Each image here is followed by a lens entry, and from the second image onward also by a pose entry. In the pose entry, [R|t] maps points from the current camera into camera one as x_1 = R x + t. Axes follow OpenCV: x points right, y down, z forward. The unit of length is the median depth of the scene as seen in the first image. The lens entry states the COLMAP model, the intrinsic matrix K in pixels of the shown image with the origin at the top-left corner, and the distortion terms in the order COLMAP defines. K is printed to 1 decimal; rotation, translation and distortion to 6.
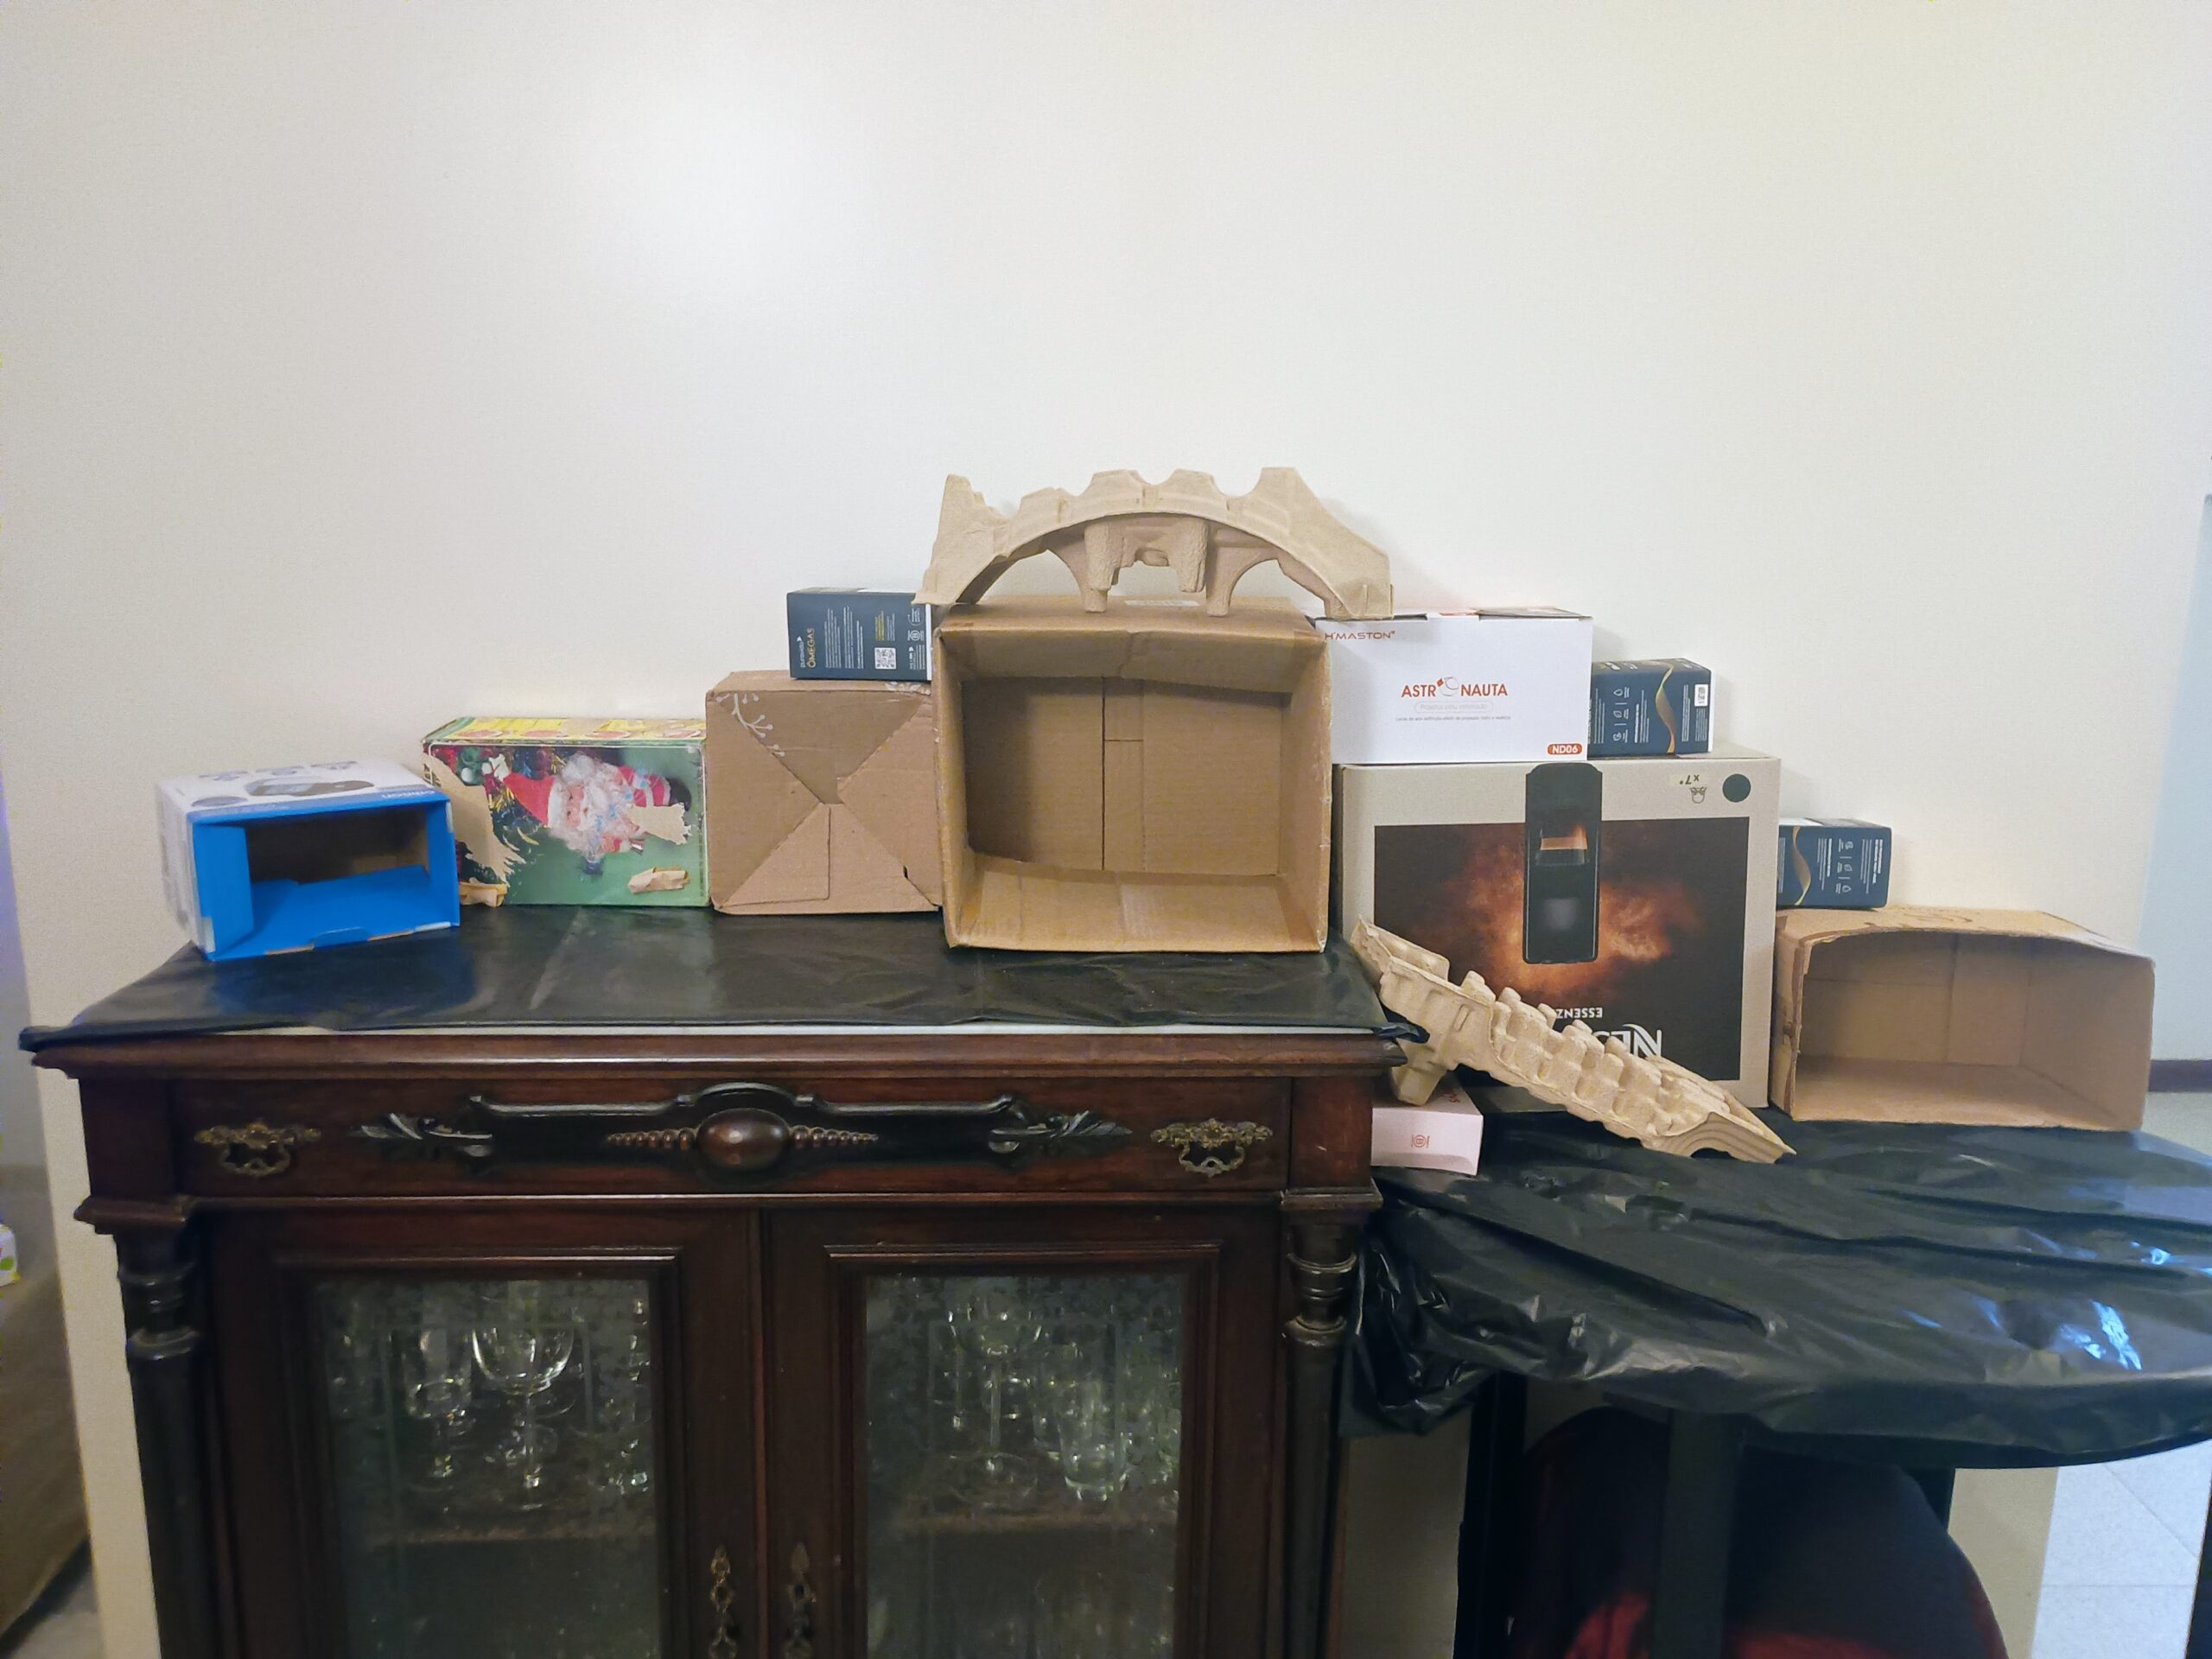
lens RADIAL K [[1948.1, 0, 1106.9], [0, 1948.1, 897.9], [0, 0, 1]] dist [0.056396, 0.001737]
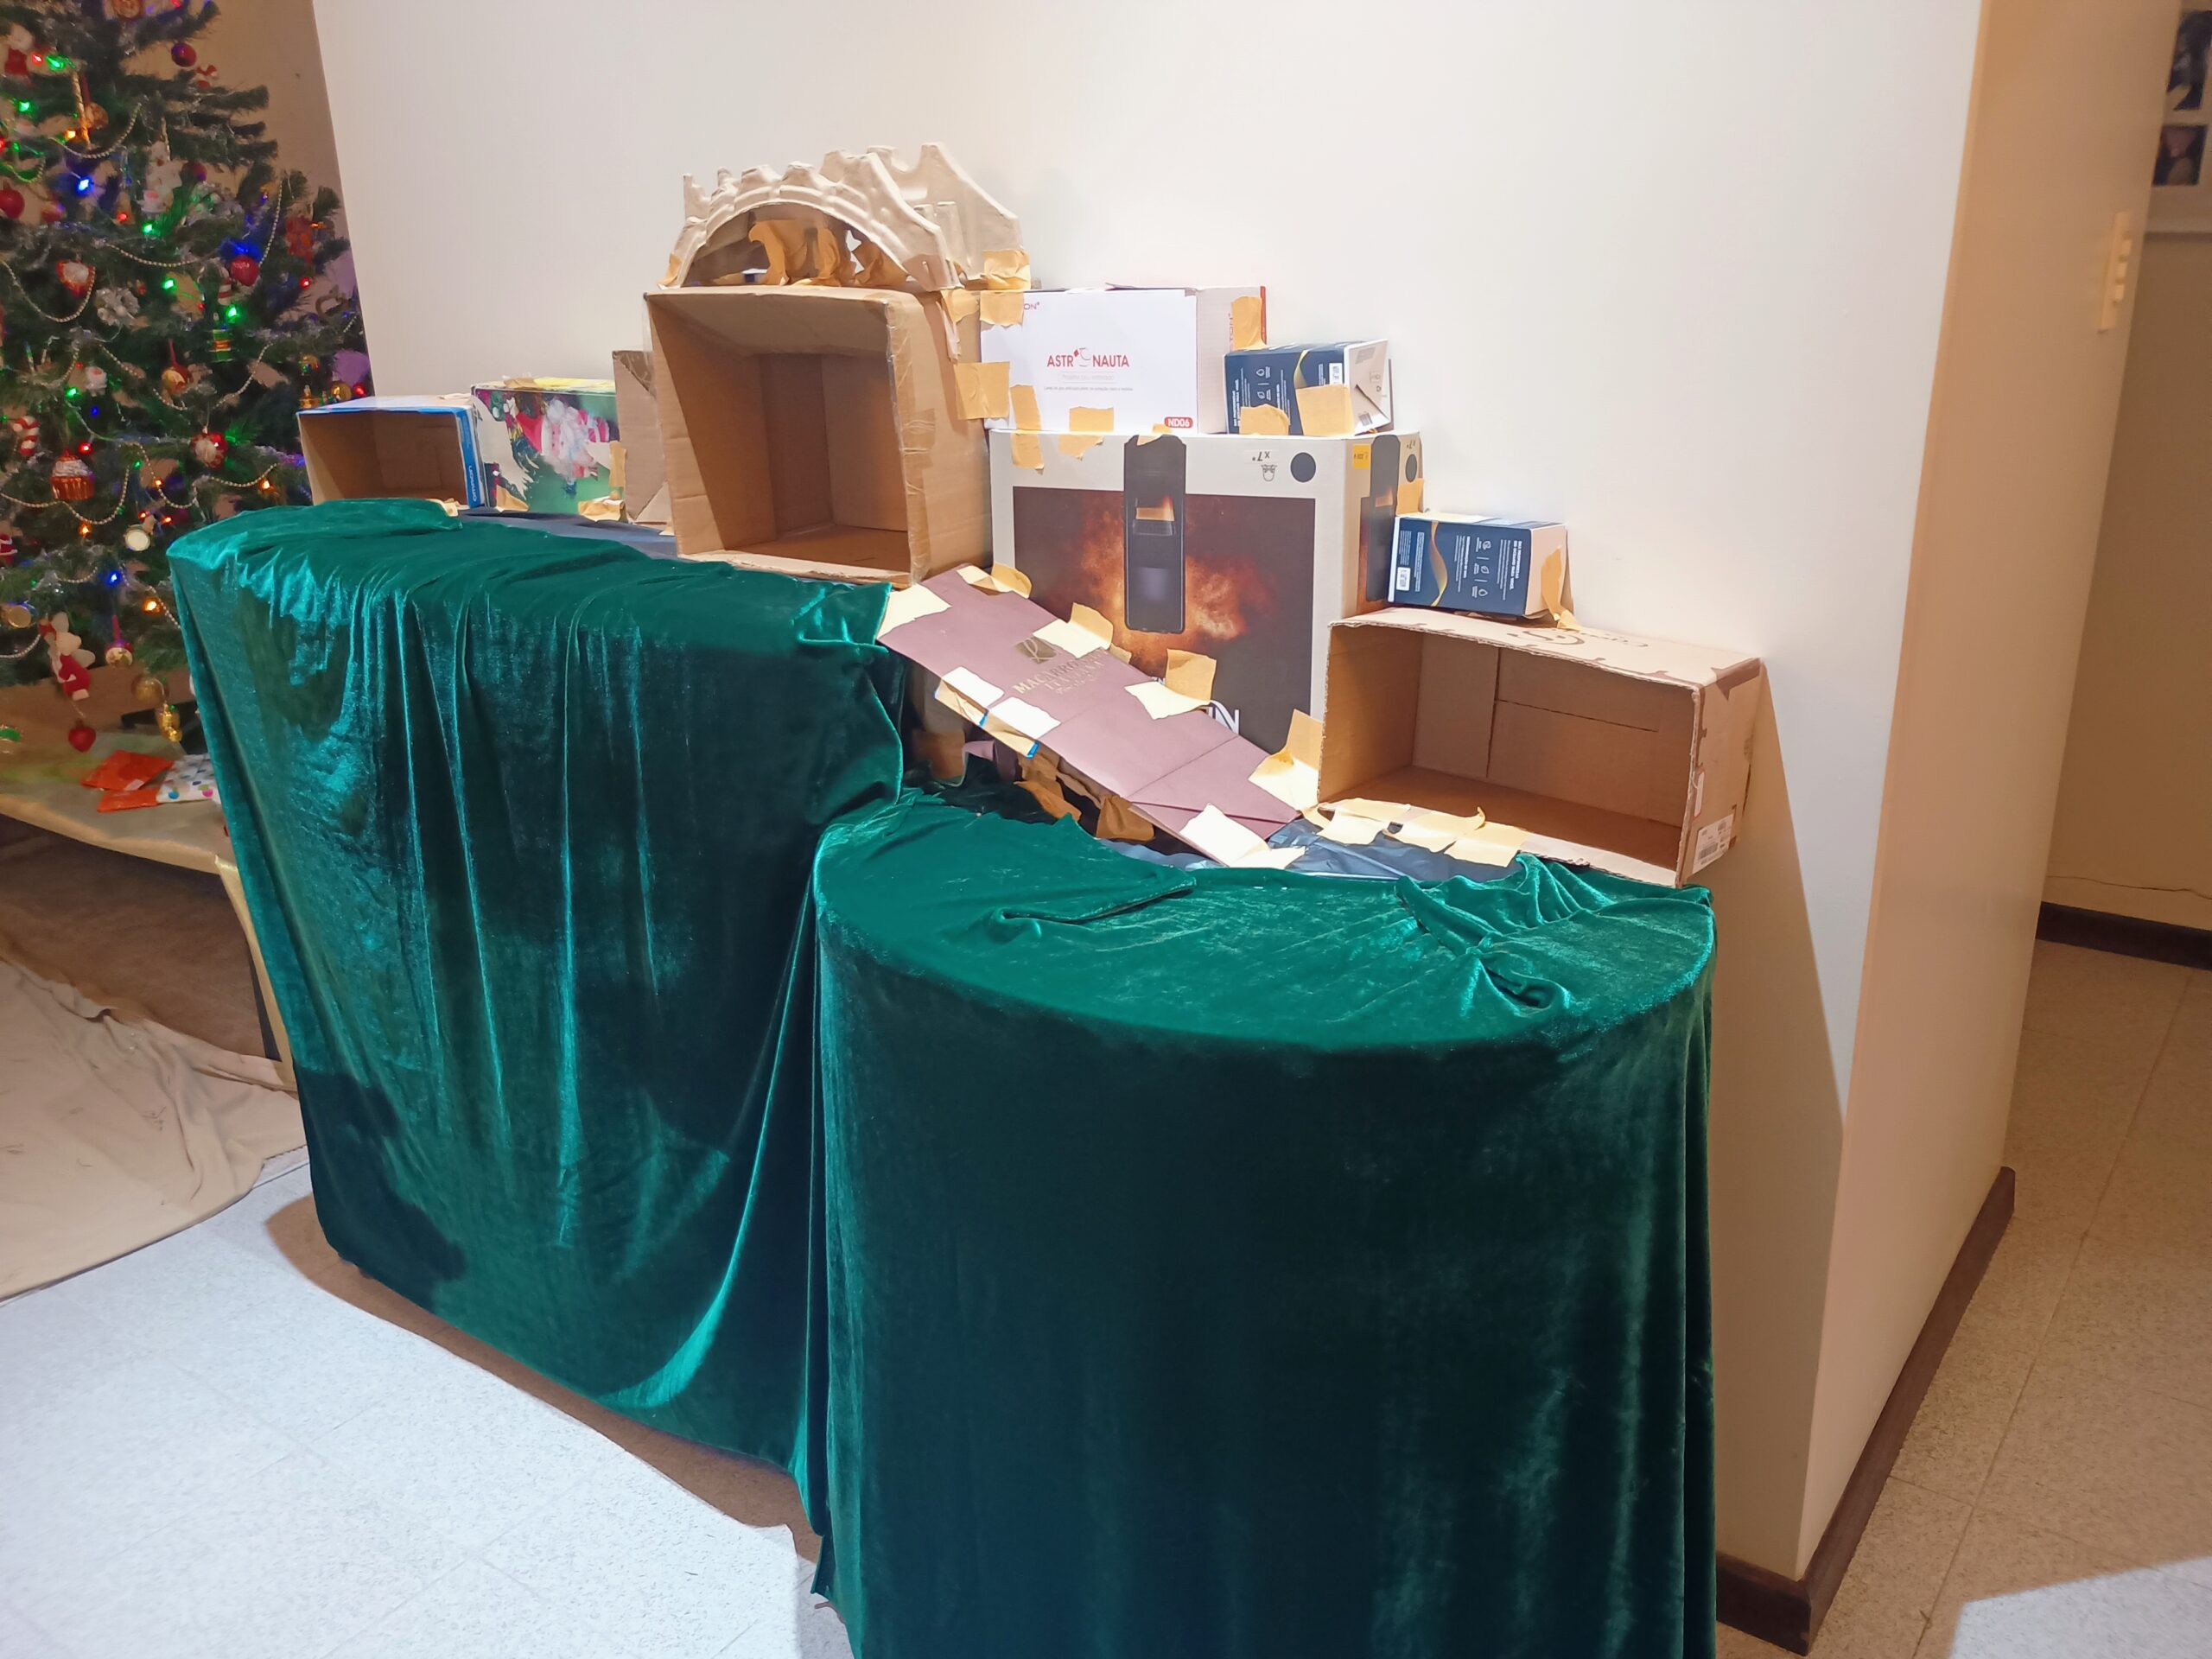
lens RADIAL K [[1965.8, 0, 1137.4], [0, 1965.8, 835.2], [0, 0, 1]] dist [0.065277, -0.092484]
pose [[0.786526, 0.155003, -0.597788, 0.982959], [-0.114953, 0.987818, 0.104888, 0.035828], [0.606764, -0.013780, 0.794763, 0.182596]]
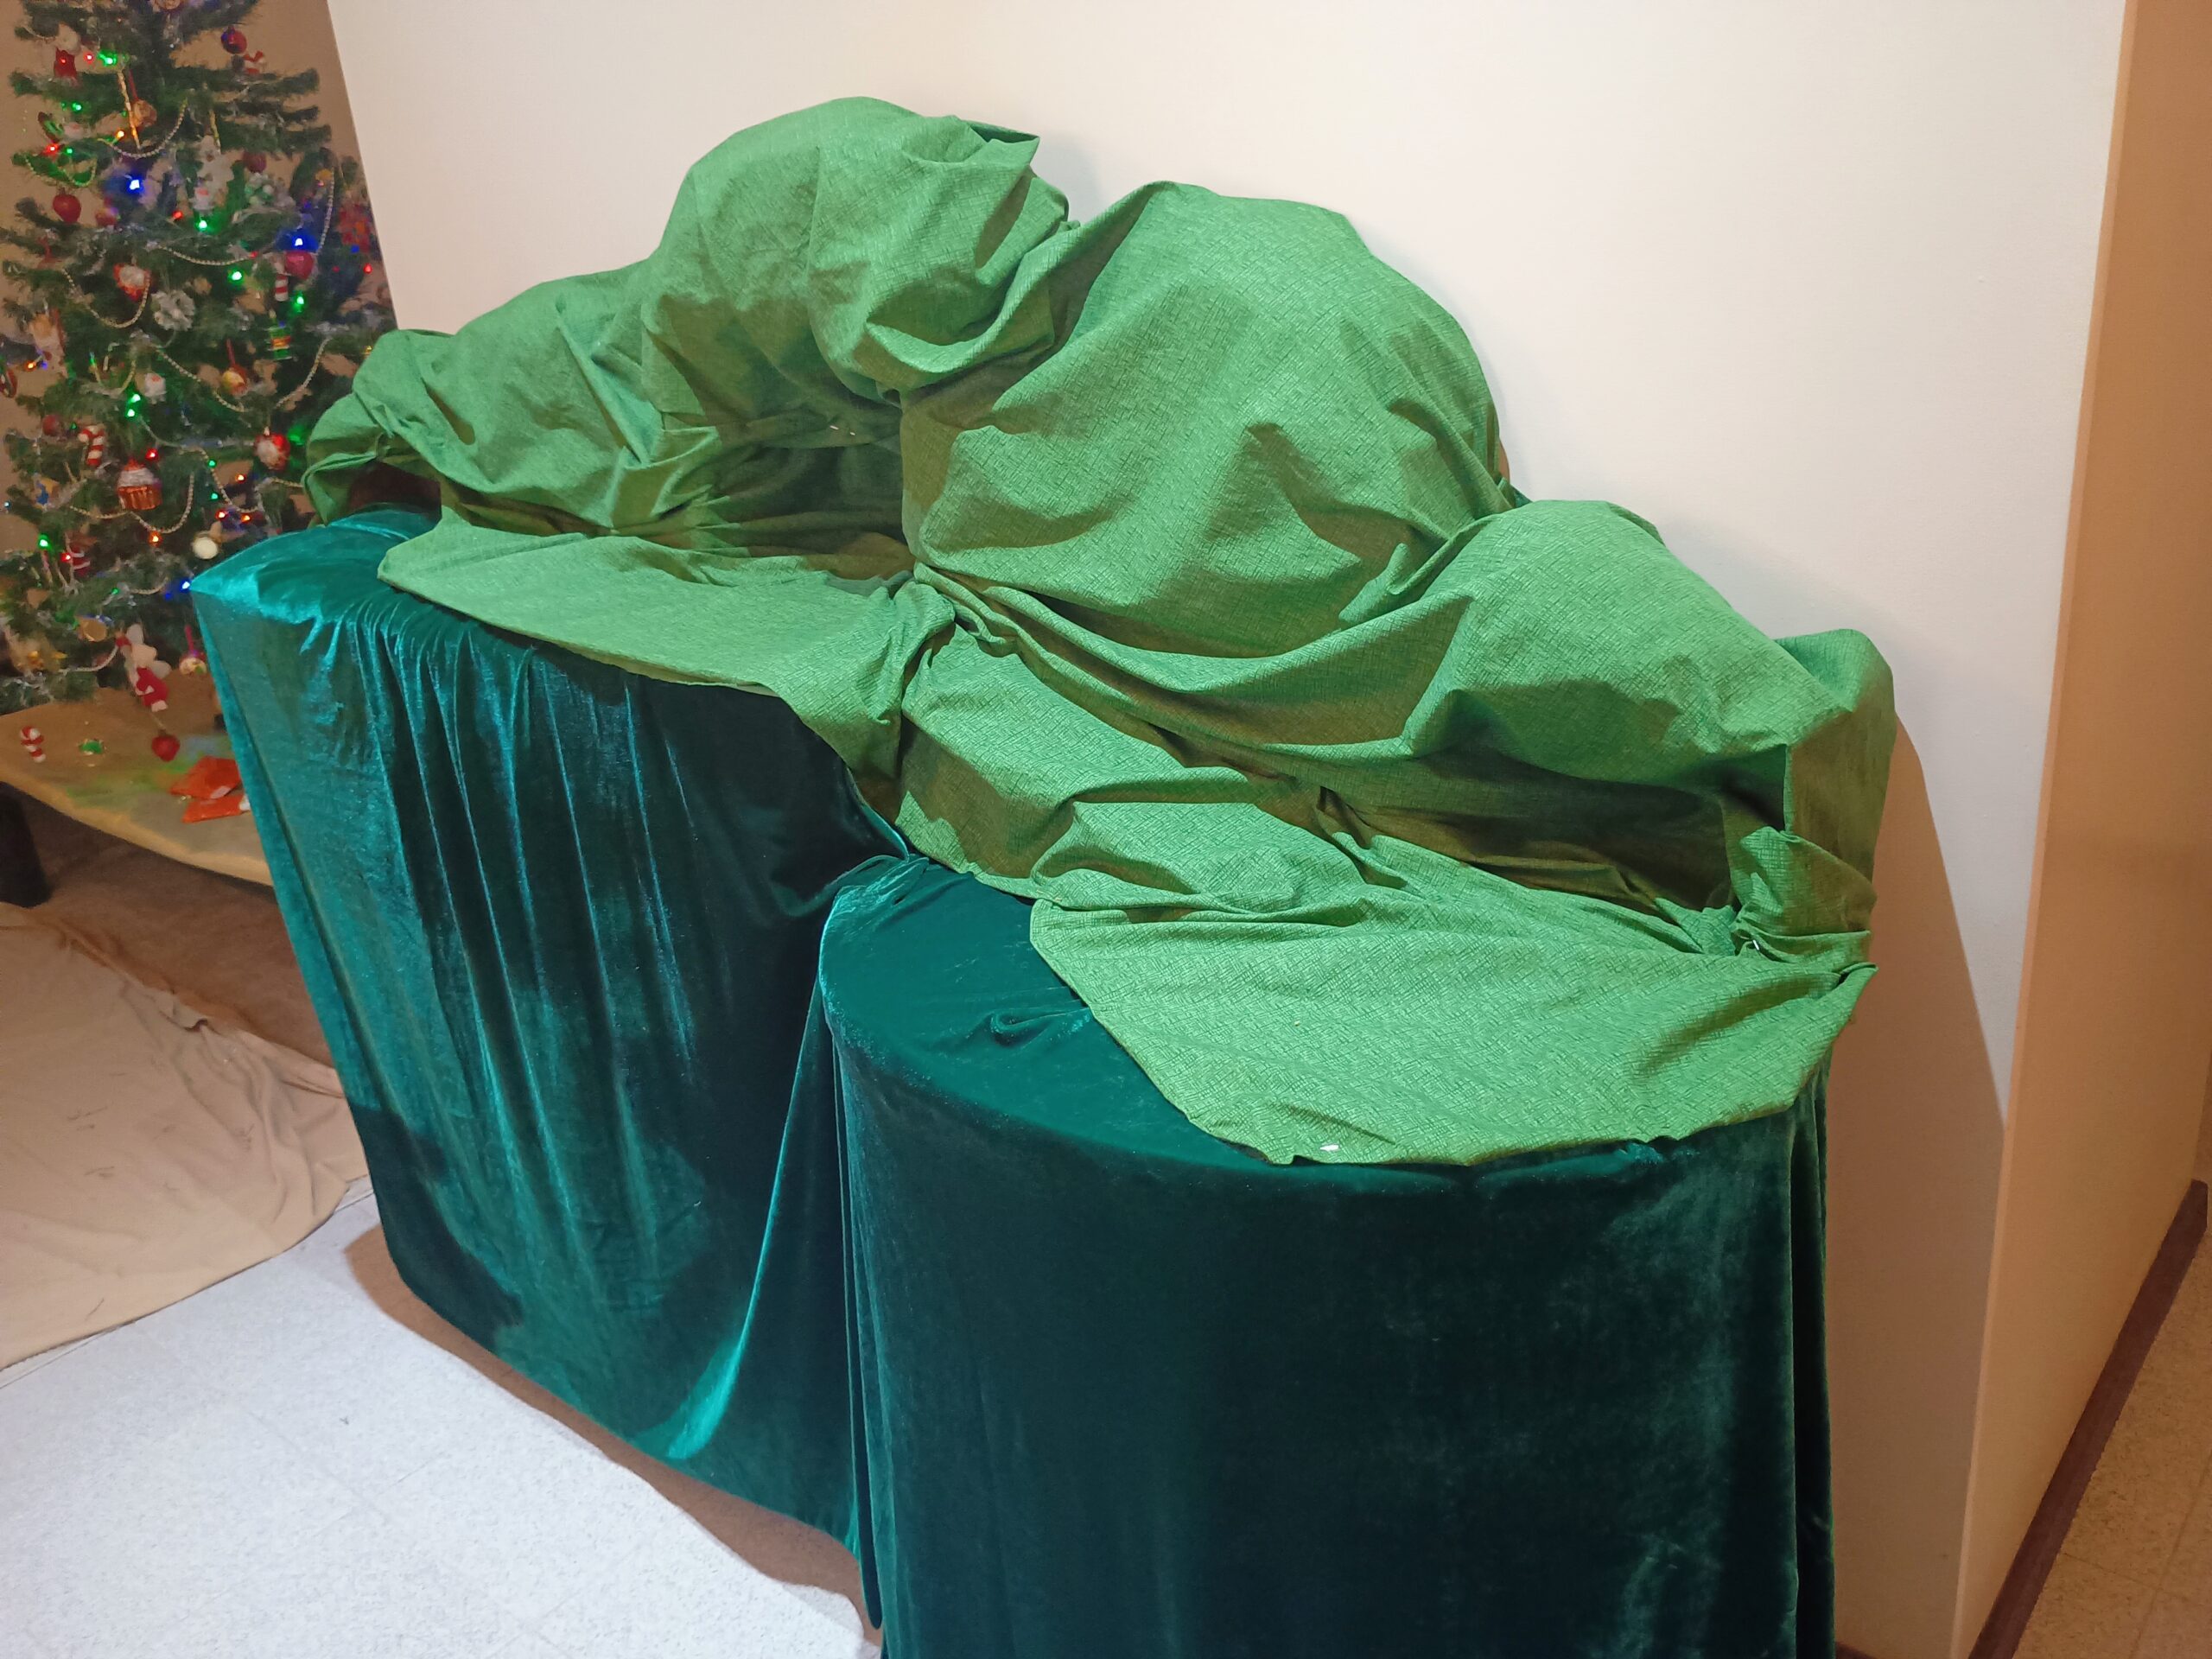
lens RADIAL K [[1972.1, 0, 1106.0], [0, 1972.1, 829.5], [0, 0, 1]] dist [0.065734, -0.109858]
pose [[0.733089, 0.159592, -0.661143, 0.949928], [-0.075006, 0.985121, 0.154628, -0.030675], [0.675984, -0.063767, 0.734153, 0.307906]]
